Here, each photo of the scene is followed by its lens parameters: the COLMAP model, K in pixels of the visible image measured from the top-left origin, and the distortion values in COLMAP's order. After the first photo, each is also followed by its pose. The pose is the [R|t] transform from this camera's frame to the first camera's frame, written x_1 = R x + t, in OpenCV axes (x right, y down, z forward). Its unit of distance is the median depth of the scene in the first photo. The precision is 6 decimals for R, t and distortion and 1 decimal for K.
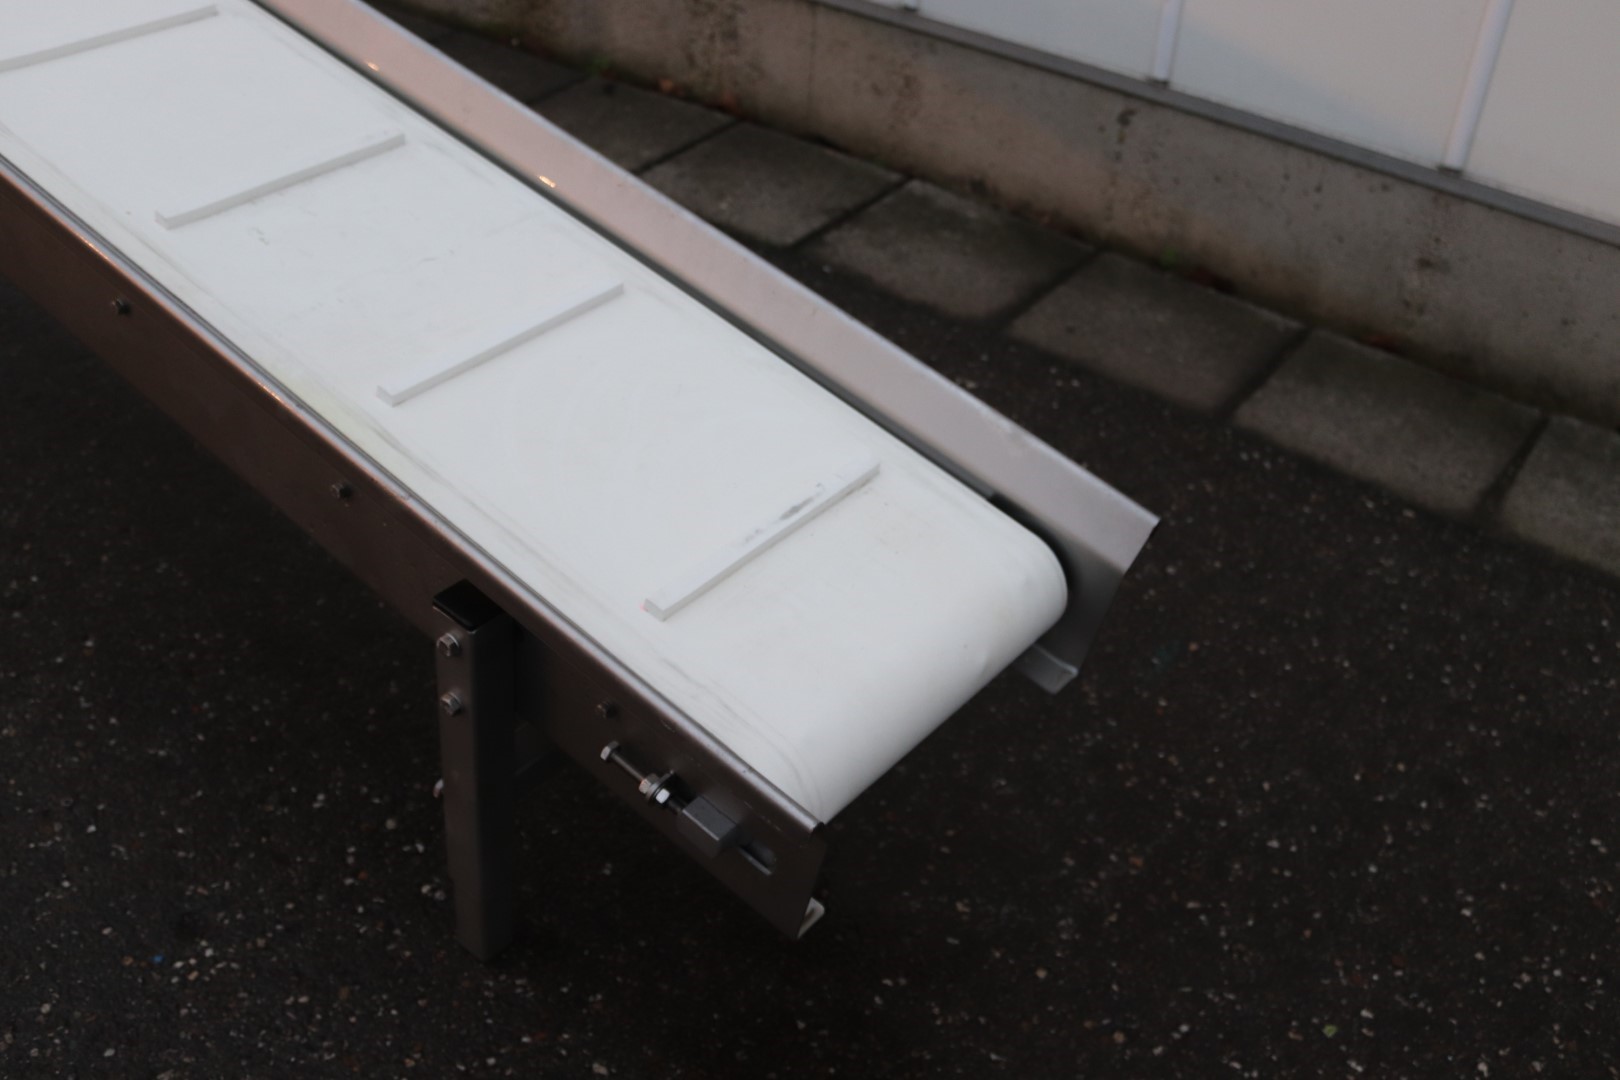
lens RADIAL K [[1663.9, 0, 810.0], [0, 1663.9, 540.0], [0, 0, 1]] dist [-0.132079, 0.156219]
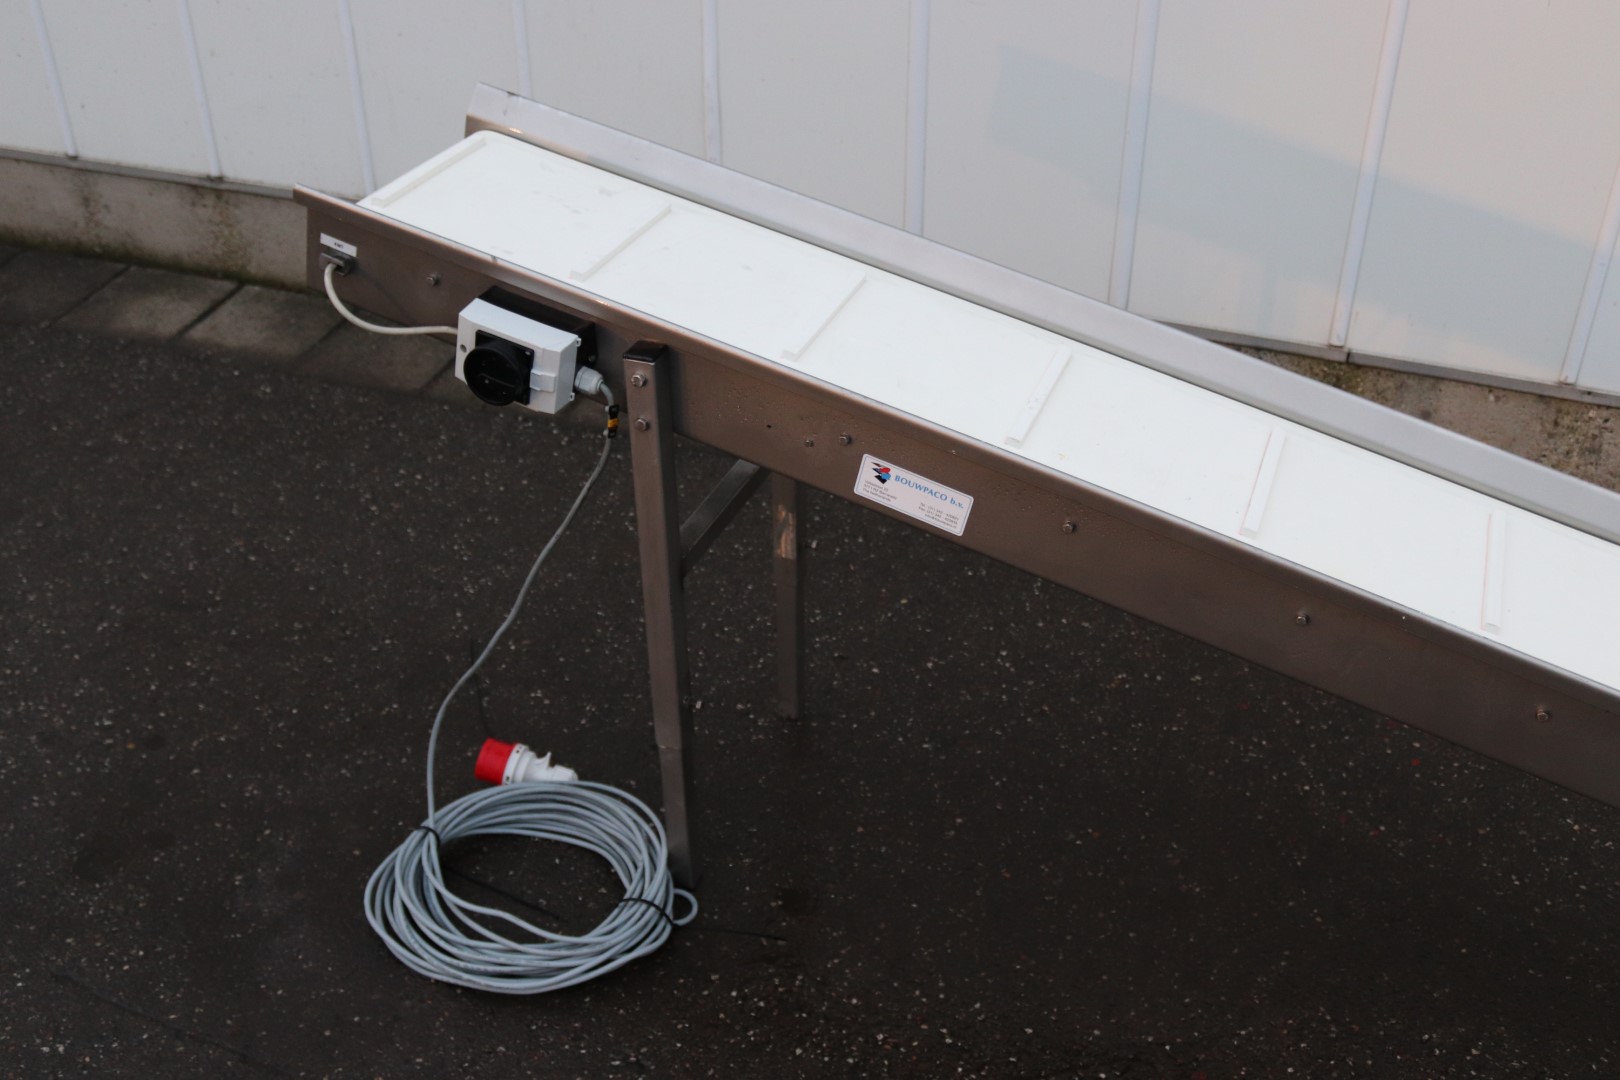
lens RADIAL K [[1663.9, 0, 810.0], [0, 1663.9, 540.0], [0, 0, 1]] dist [-0.132079, 0.156219]
pose [[0.957969, -0.201022, 0.204659, -0.995049], [0.206611, 0.978404, -0.006088, -0.431923], [-0.199015, 0.048117, 0.978814, 0.011289]]
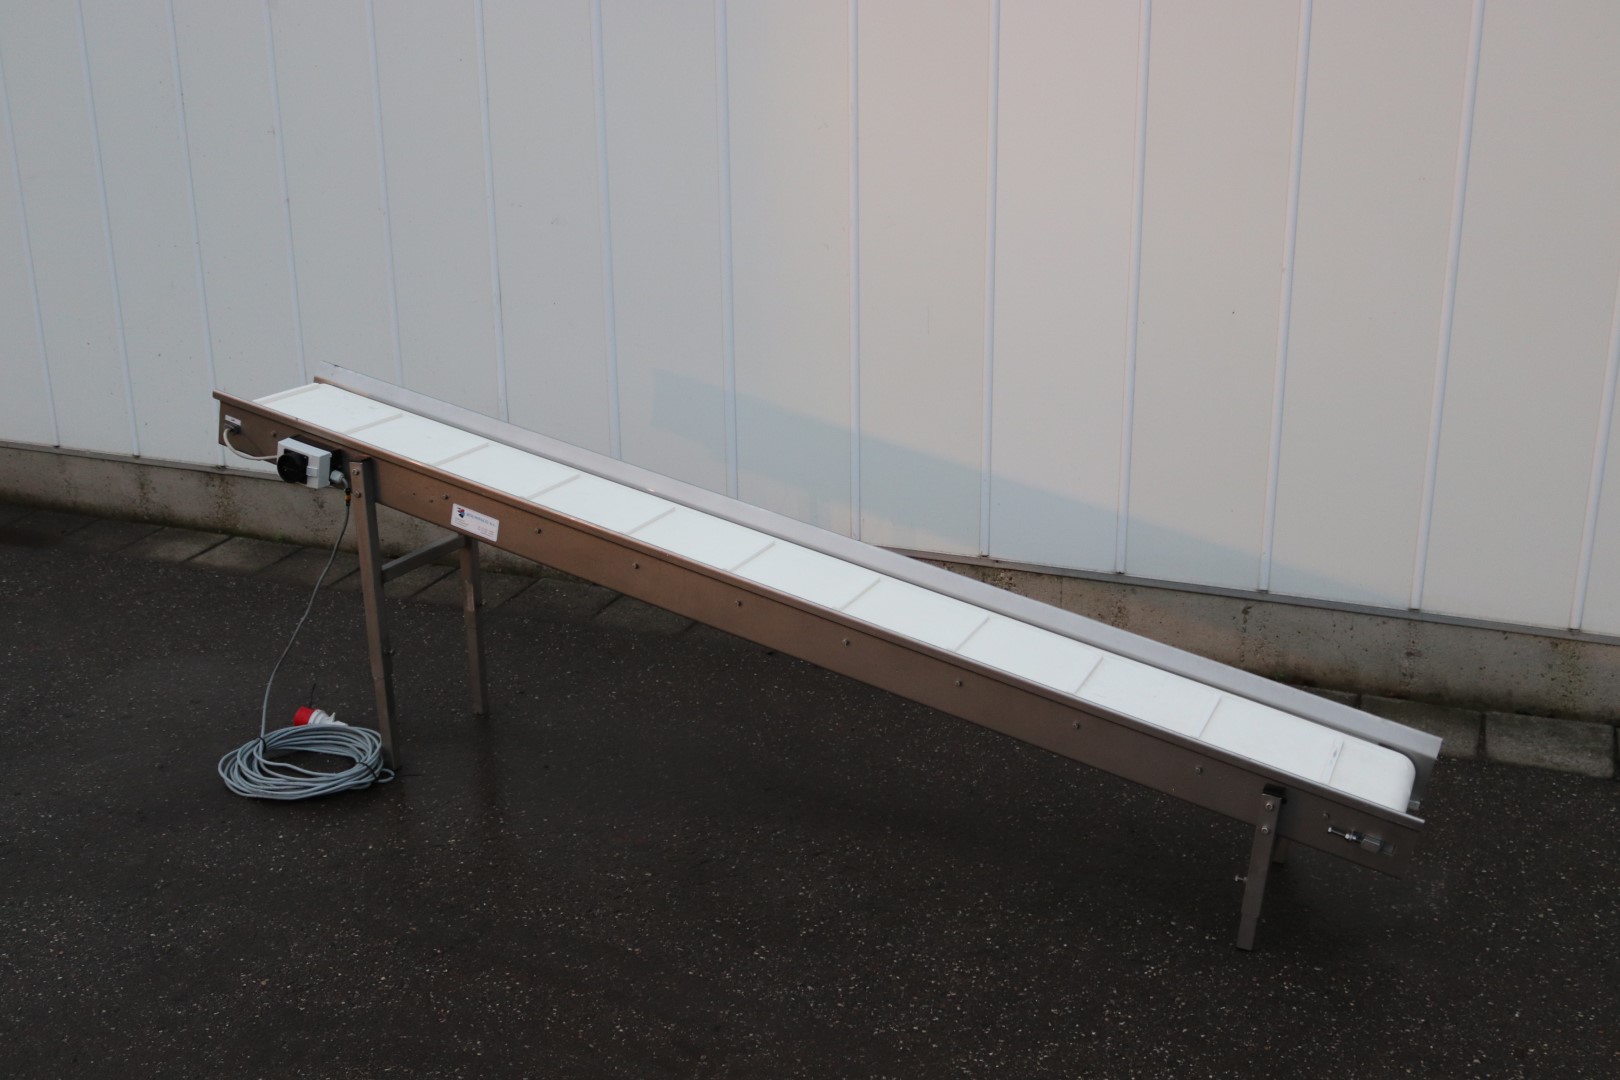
lens RADIAL K [[1663.9, 0, 810.0], [0, 1663.9, 540.0], [0, 0, 1]] dist [-0.132079, 0.156219]
pose [[0.969966, -0.131231, 0.204803, -0.784254], [0.187622, 0.939502, -0.286591, 0.153163], [-0.154804, 0.316409, 0.935907, -0.904947]]
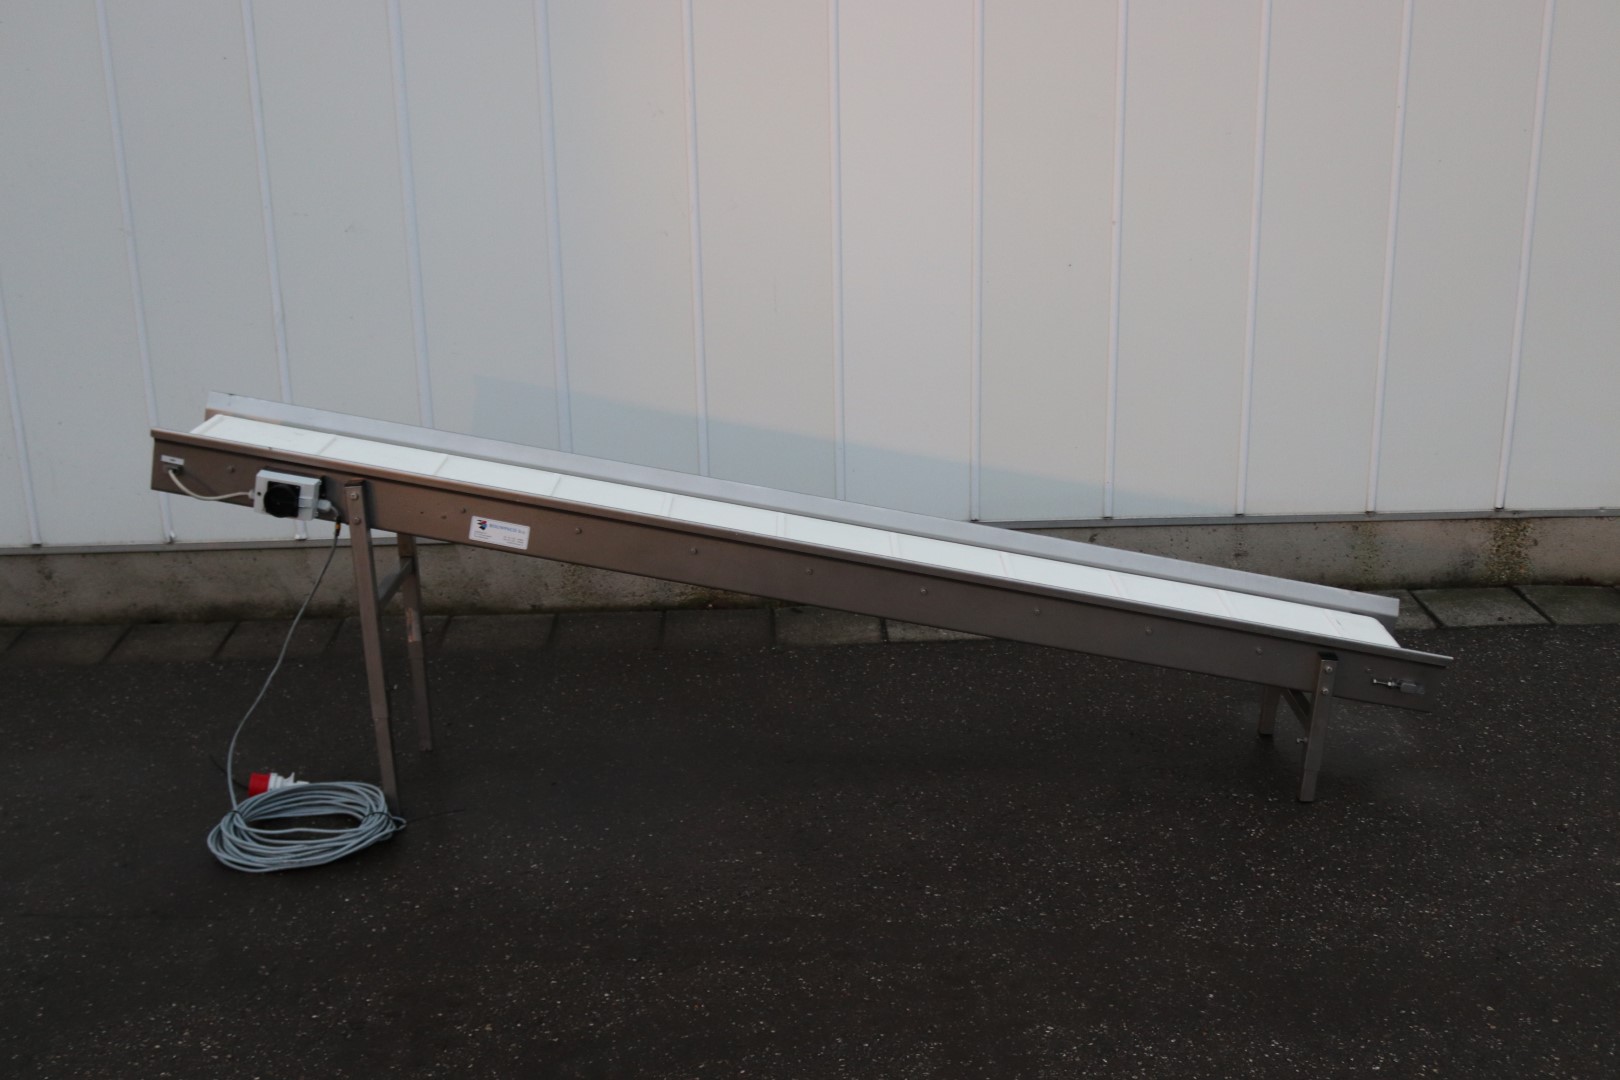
lens RADIAL K [[1776.5, 0, 793.7], [0, 1776.5, 539.6], [0, 0, 1]] dist [-0.075902, 0.018077]
pose [[0.791564, -0.247172, 0.558868, -1.553872], [0.408599, 0.894122, -0.183282, 0.018854], [-0.454394, 0.373432, 0.808749, -0.792386]]
